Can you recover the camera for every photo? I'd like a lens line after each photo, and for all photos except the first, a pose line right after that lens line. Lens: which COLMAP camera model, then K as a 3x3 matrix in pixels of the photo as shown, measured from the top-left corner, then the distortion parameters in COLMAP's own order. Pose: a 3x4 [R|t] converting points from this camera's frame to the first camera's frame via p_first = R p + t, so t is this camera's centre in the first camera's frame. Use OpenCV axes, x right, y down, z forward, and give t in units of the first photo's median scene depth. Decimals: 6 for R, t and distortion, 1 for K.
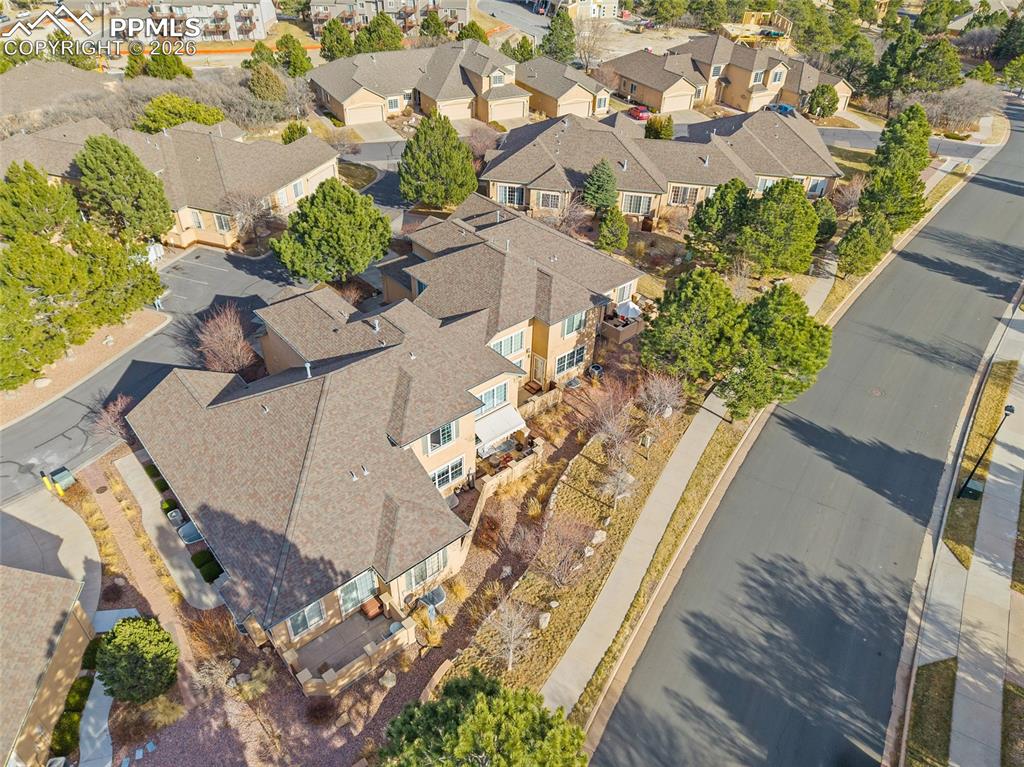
lens RADIAL K [[697.7, 0, 514.5], [0, 697.7, 383.5], [0, 0, 1]] dist [0.009361, -0.003385]
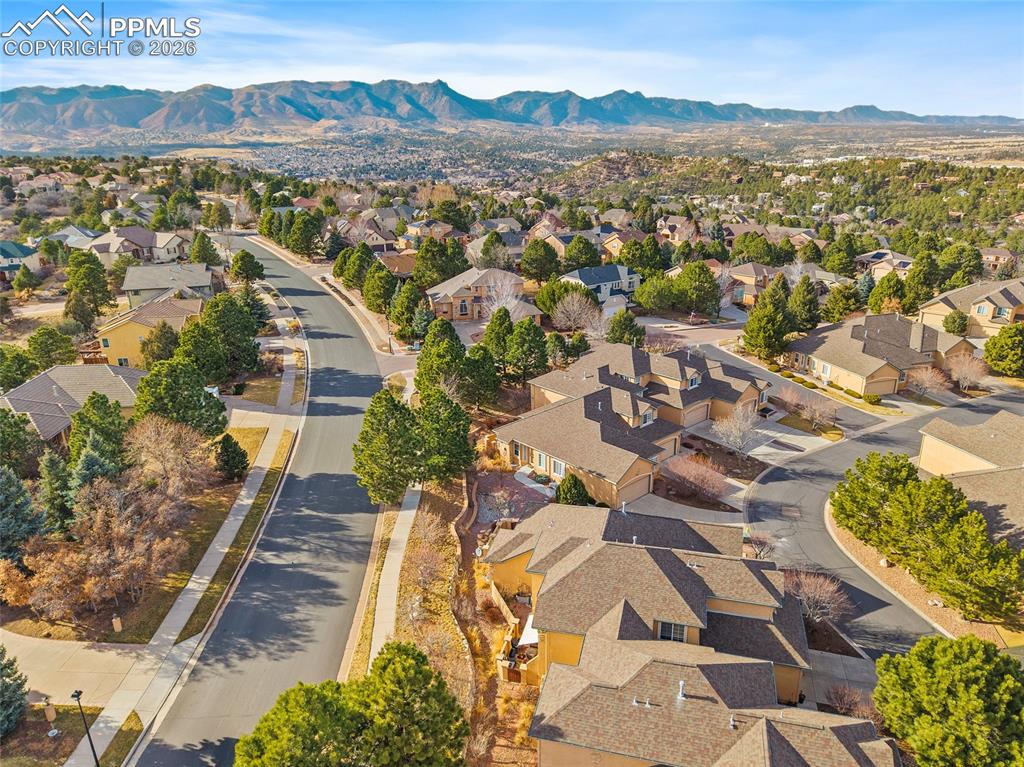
lens RADIAL K [[707.2, 0, 508.2], [0, 707.2, 387.7], [0, 0, 1]] dist [0.032102, -0.018420]
pose [[-0.834793, 0.161919, -0.526216, 0.681419], [-0.341499, 0.597416, 0.725584, -1.232312], [0.431856, 0.785415, -0.443424, 1.427359]]
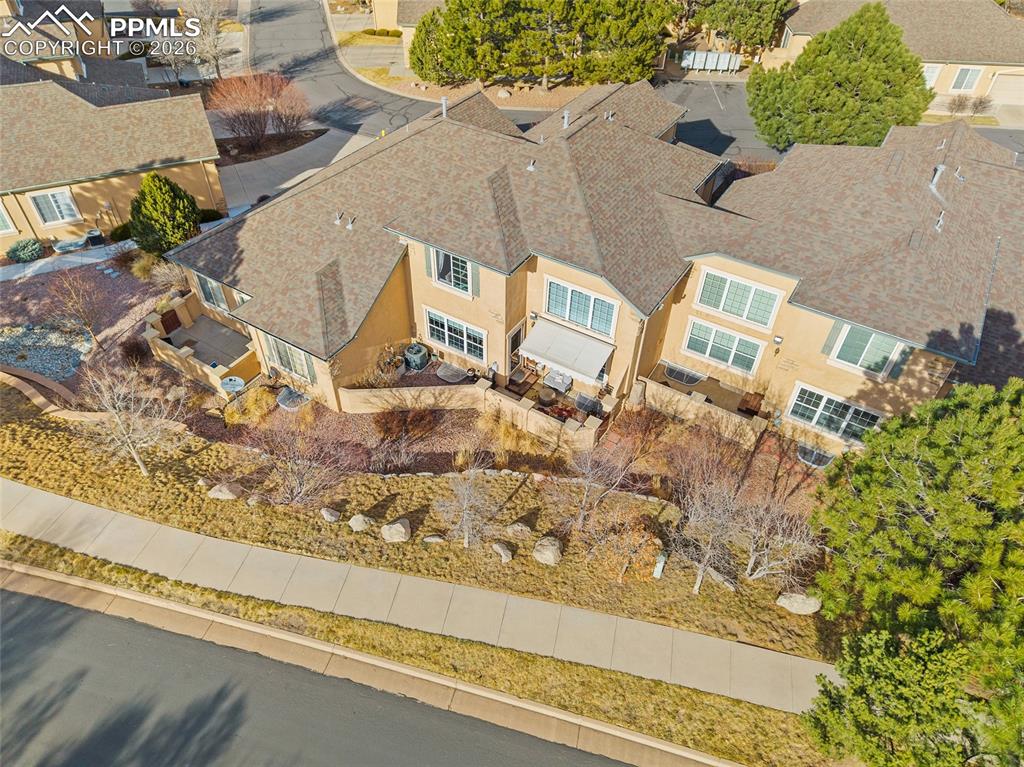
lens RADIAL K [[697.7, 0, 514.5], [0, 697.7, 383.5], [0, 0, 1]] dist [0.009361, -0.003385]
pose [[0.282510, 0.623734, -0.728796, 0.516697], [-0.581182, 0.715723, 0.387256, -0.156781], [0.763161, 0.314160, 0.564702, 0.745233]]
